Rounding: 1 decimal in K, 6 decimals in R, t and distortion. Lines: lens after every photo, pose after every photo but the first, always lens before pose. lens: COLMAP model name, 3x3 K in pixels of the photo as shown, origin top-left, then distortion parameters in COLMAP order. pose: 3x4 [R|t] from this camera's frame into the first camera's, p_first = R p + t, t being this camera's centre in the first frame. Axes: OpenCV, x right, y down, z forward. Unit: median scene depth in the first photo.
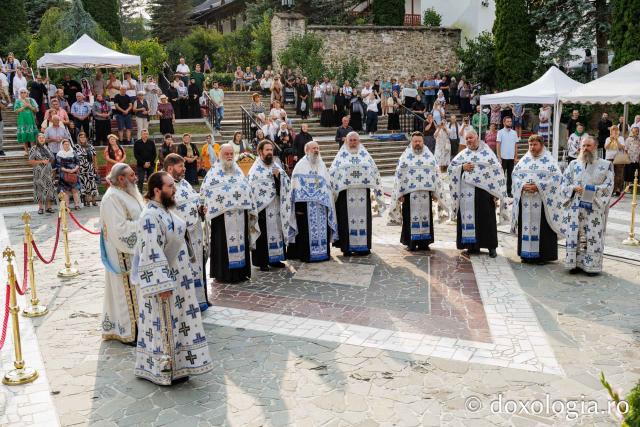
lens RADIAL K [[631.5, 0, 330.9], [0, 631.5, 217.5], [0, 0, 1]] dist [-0.024252, 0.000000]
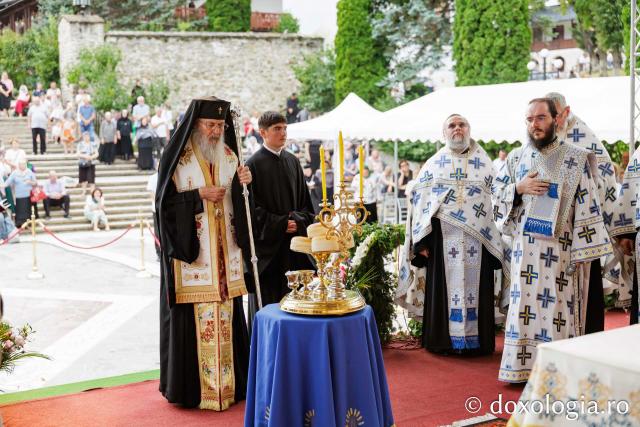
lens RADIAL K [[925.6, 0, 322.6], [0, 925.6, 211.9], [0, 0, 1]] dist [-0.022576, 0.000000]
pose [[0.995173, -0.001306, 0.098129, 0.171323], [0.010201, 0.995872, -0.090197, 0.019836], [-0.097607, 0.090762, 0.991078, -0.159424]]
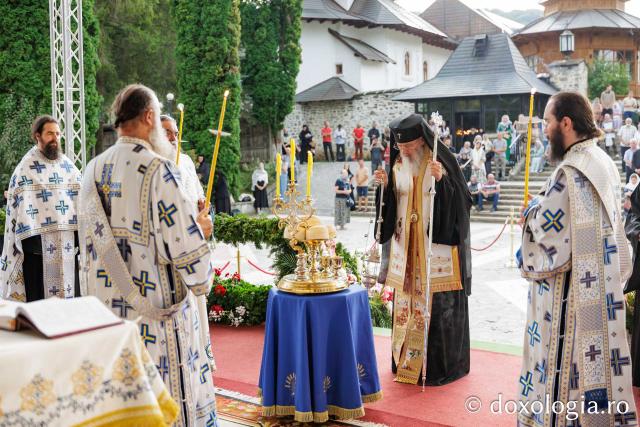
lens RADIAL K [[773.3, 0, 321.7], [0, 773.3, 211.7], [0, 0, 1]] dist [-0.041119, 0.000000]
pose [[0.446538, 0.084862, -0.890731, 0.347070], [-0.151758, 0.988252, 0.018075, 0.000986], [0.881801, 0.127105, 0.454171, -0.058362]]
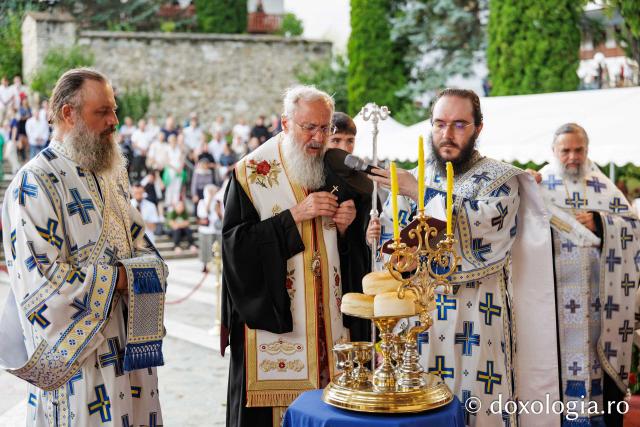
lens RADIAL K [[1065.3, 0, 326.7], [0, 1065.3, 210.7], [0, 0, 1]] dist [0.006057, 0.000000]
pose [[0.995108, 0.007962, 0.098473, 0.167463], [0.004054, 0.992617, -0.121220, 0.014954], [-0.098711, 0.121026, 0.987729, -0.122533]]
